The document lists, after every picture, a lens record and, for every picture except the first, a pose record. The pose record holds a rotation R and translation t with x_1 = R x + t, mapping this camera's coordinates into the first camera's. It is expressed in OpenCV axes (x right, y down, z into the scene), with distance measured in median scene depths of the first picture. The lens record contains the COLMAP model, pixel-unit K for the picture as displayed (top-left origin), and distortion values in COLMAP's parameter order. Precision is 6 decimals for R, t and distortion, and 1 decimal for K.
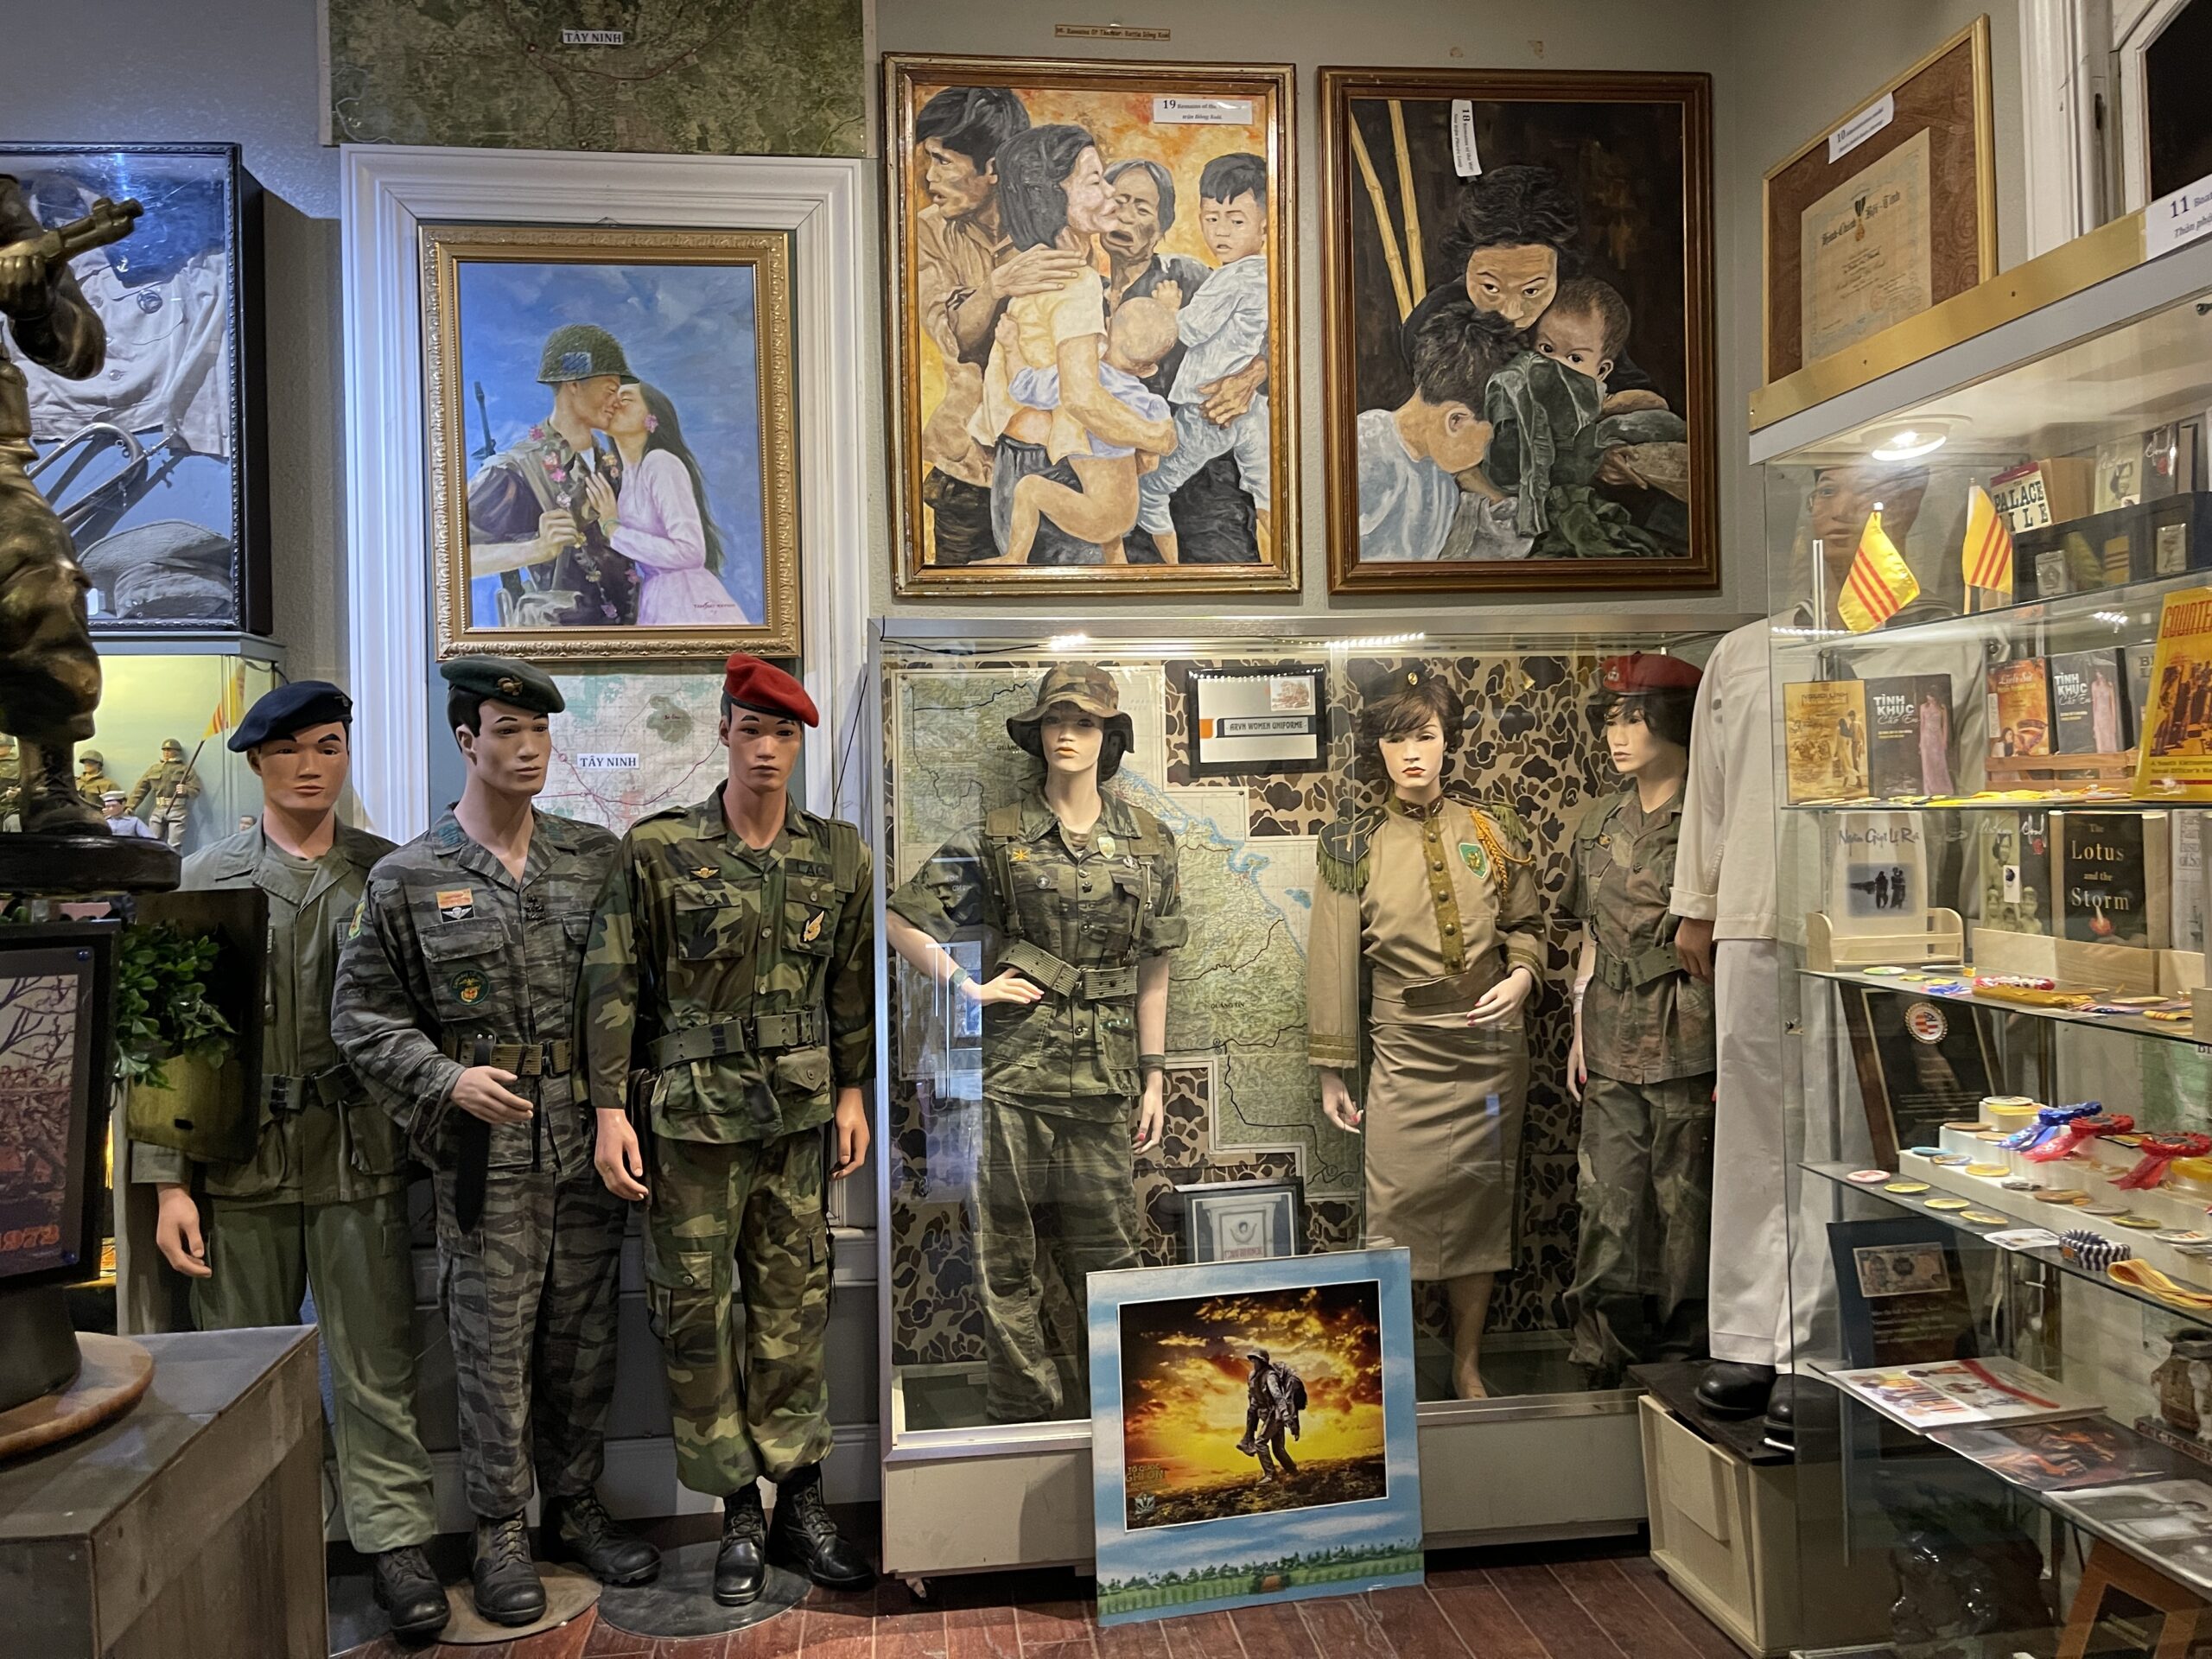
lens RADIAL K [[1670.5, 0, 1098.3], [0, 1670.5, 820.4], [0, 0, 1]] dist [0.095225, -0.131584]
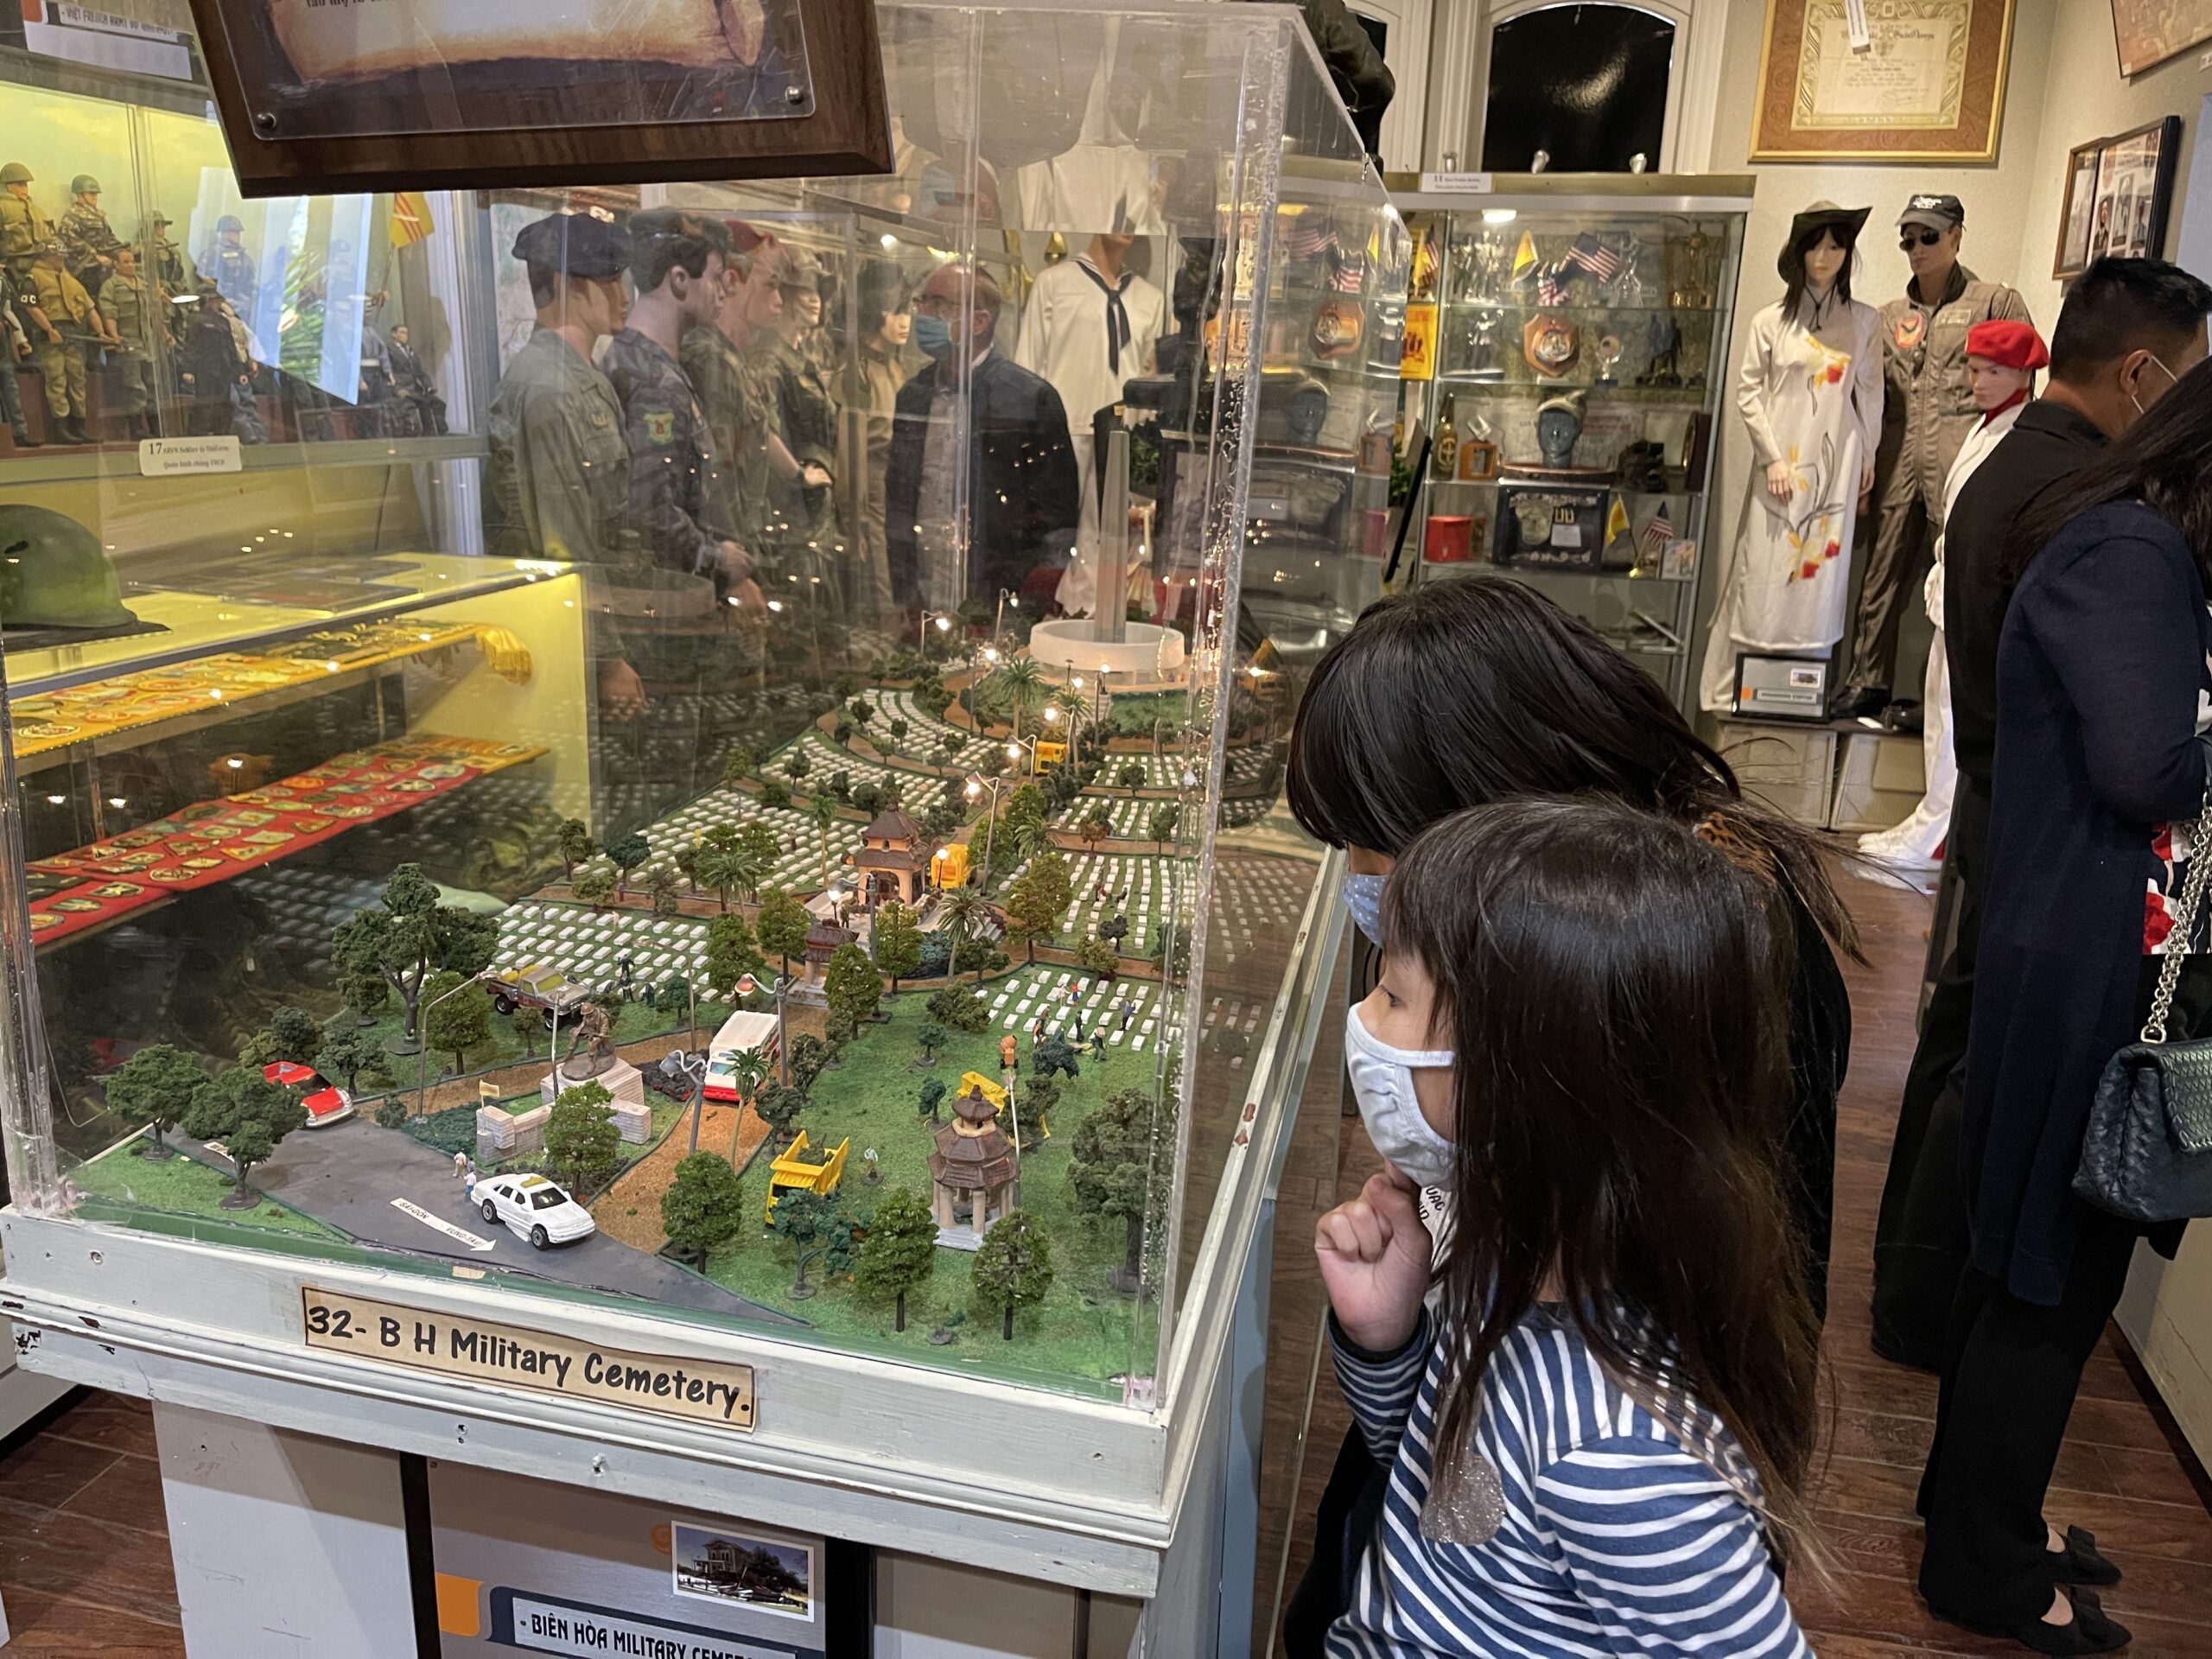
lens RADIAL K [[1723.7, 0, 1115.2], [0, 1723.7, 794.0], [0, 0, 1]] dist [0.072092, -0.076951]
pose [[0.328723, -0.199735, 0.923064, -1.853262], [-0.038589, 0.973724, 0.224439, 0.027114], [-0.943638, -0.109398, 0.312378, 0.302893]]
